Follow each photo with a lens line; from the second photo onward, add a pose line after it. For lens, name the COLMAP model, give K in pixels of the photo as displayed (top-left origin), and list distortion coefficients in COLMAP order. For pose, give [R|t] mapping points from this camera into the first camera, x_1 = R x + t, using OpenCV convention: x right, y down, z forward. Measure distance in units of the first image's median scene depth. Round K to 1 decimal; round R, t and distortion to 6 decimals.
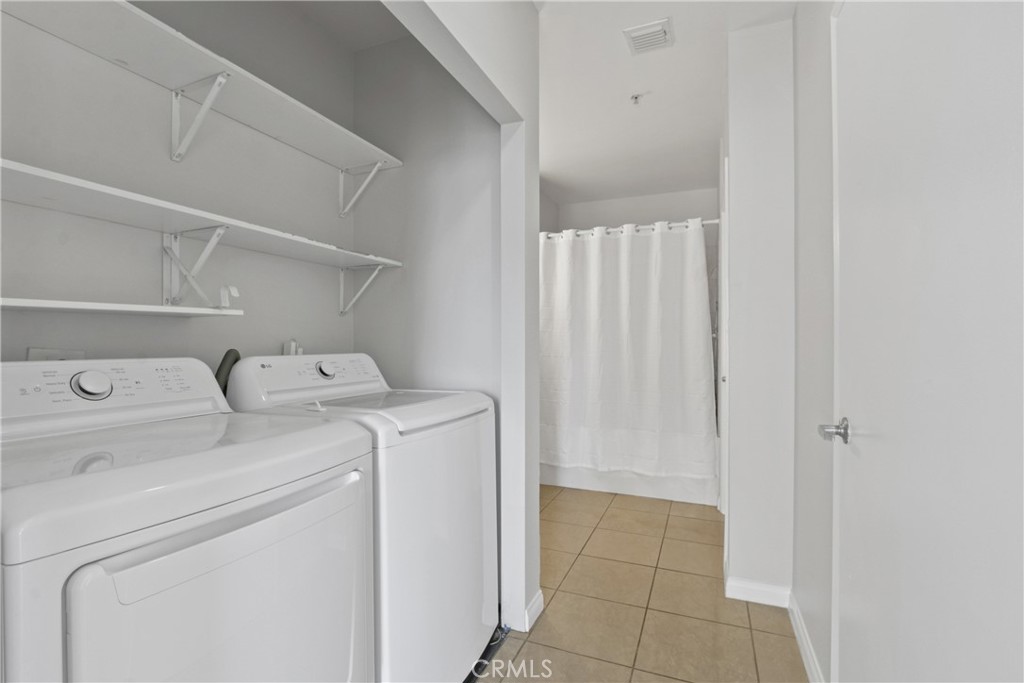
lens RADIAL K [[474.9, 0, 513.6], [0, 474.9, 343.1], [0, 0, 1]] dist [-0.021815, 0.000323]
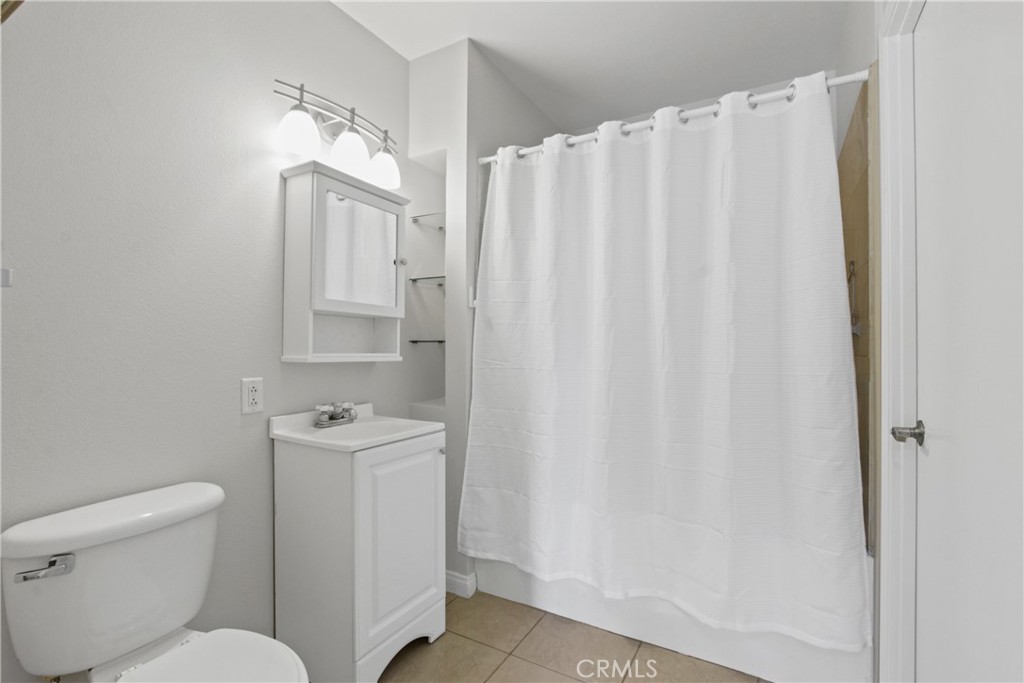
lens RADIAL K [[474.9, 0, 508.0], [0, 474.9, 342.5], [0, 0, 1]] dist [-0.021815, 0.000323]
pose [[0.991428, 0.000343, -0.130655, 0.141449], [-0.001364, 0.999969, -0.007723, 0.001056], [0.130648, 0.007835, 0.991398, 0.479275]]
